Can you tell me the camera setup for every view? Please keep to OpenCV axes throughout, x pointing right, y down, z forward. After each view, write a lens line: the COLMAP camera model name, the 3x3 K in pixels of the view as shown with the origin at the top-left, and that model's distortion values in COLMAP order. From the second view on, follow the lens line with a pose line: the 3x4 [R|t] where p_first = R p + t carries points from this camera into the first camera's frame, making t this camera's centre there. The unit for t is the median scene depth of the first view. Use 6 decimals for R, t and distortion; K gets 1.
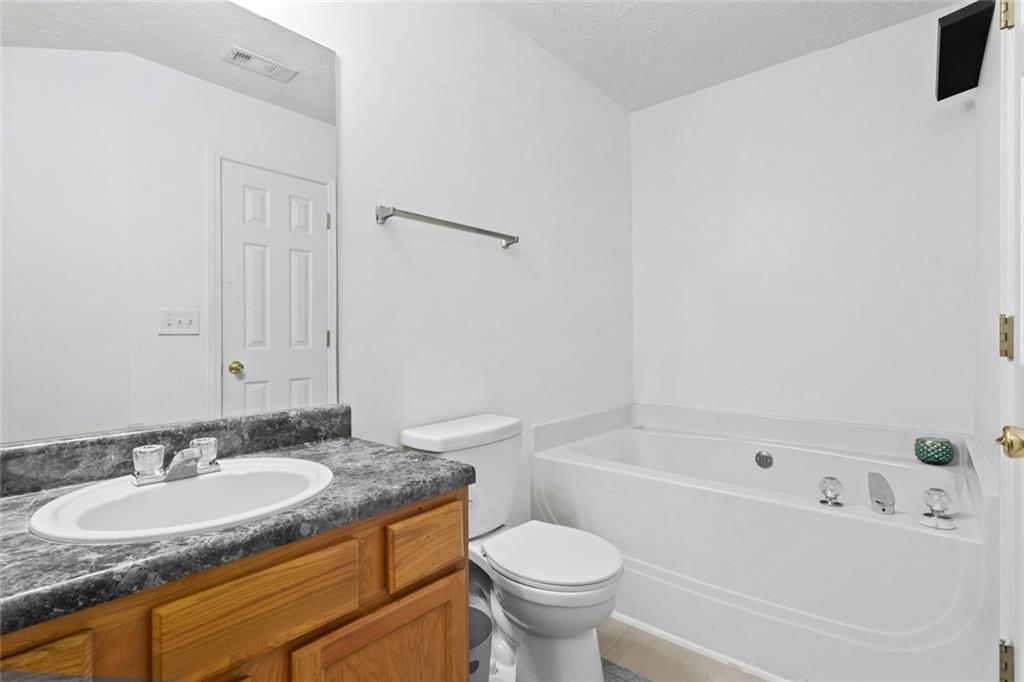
lens RADIAL K [[496.8, 0, 516.4], [0, 496.8, 341.7], [0, 0, 1]] dist [-0.000296, -0.000021]
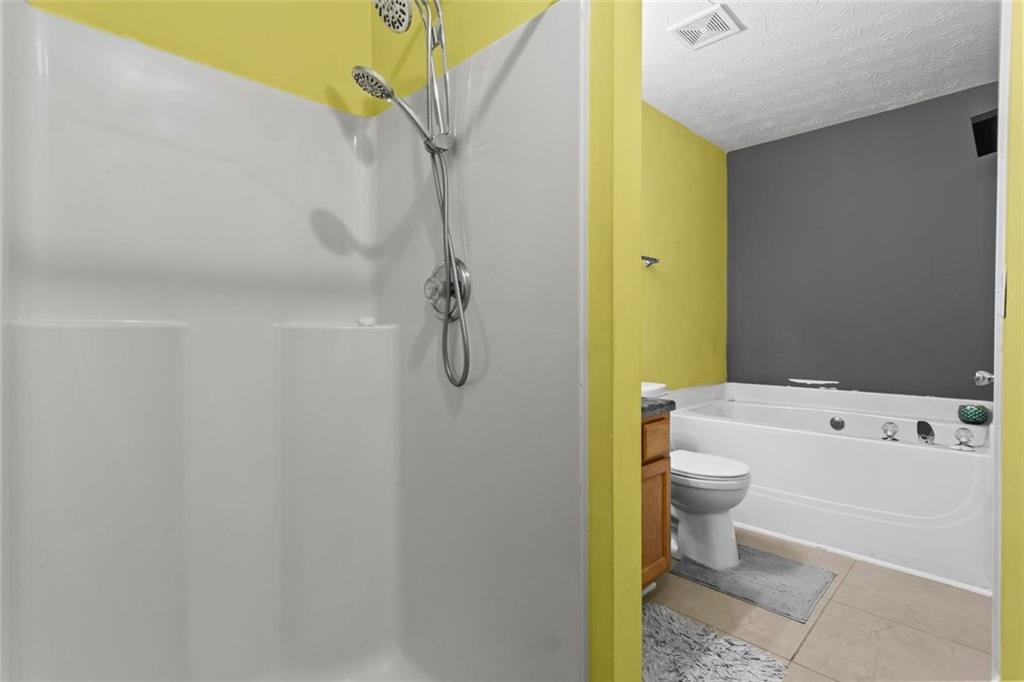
lens RADIAL K [[496.8, 0, 507.0], [0, 496.8, 335.3], [0, 0, 1]] dist [-0.000296, -0.000021]
pose [[0.994792, 0.006232, -0.101736, -0.379984], [-0.005980, 0.999978, 0.002777, 0.010908], [0.101751, -0.002155, 0.994808, -0.630380]]
